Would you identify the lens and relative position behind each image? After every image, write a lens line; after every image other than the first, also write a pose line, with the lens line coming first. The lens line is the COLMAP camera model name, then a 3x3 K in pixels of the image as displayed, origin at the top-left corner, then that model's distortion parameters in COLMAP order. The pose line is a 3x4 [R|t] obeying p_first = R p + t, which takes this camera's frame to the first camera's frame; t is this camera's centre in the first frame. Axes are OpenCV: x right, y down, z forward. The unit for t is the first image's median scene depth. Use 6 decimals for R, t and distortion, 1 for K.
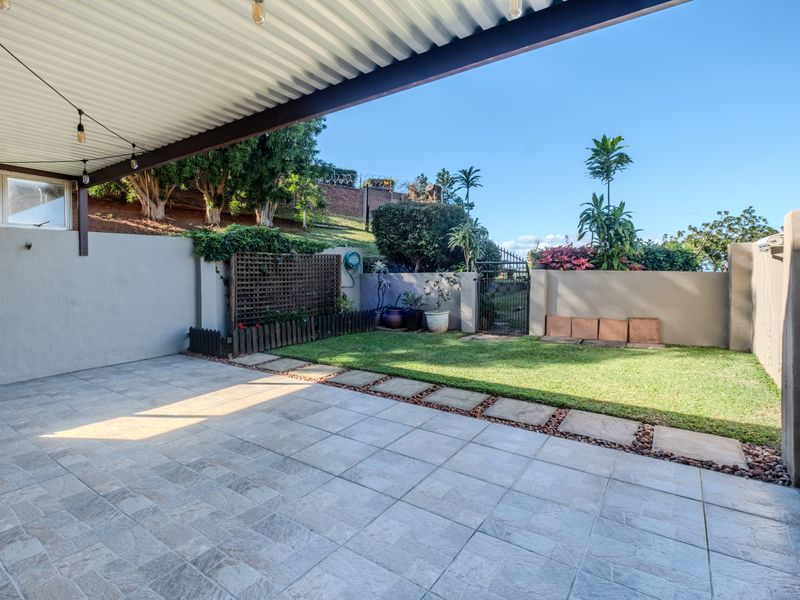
lens RADIAL K [[402.2, 0, 394.2], [0, 402.2, 288.1], [0, 0, 1]] dist [-0.001694, -0.000323]
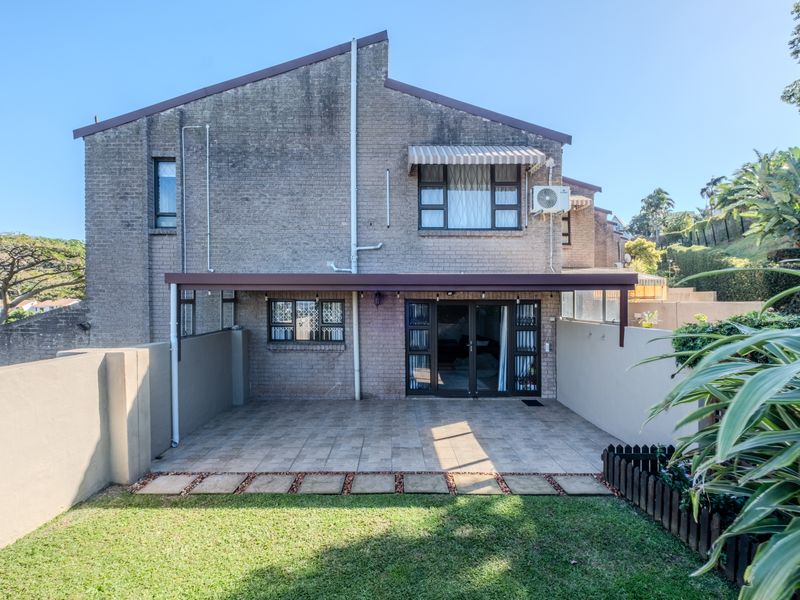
lens RADIAL K [[402.2, 0, 394.2], [0, 402.2, 288.1], [0, 0, 1]] dist [-0.001694, -0.000323]
pose [[-0.806930, -0.001013, -0.590646, 0.769876], [-0.021942, 0.999360, 0.028264, -0.406467], [0.590239, 0.035767, -0.806436, 2.284351]]
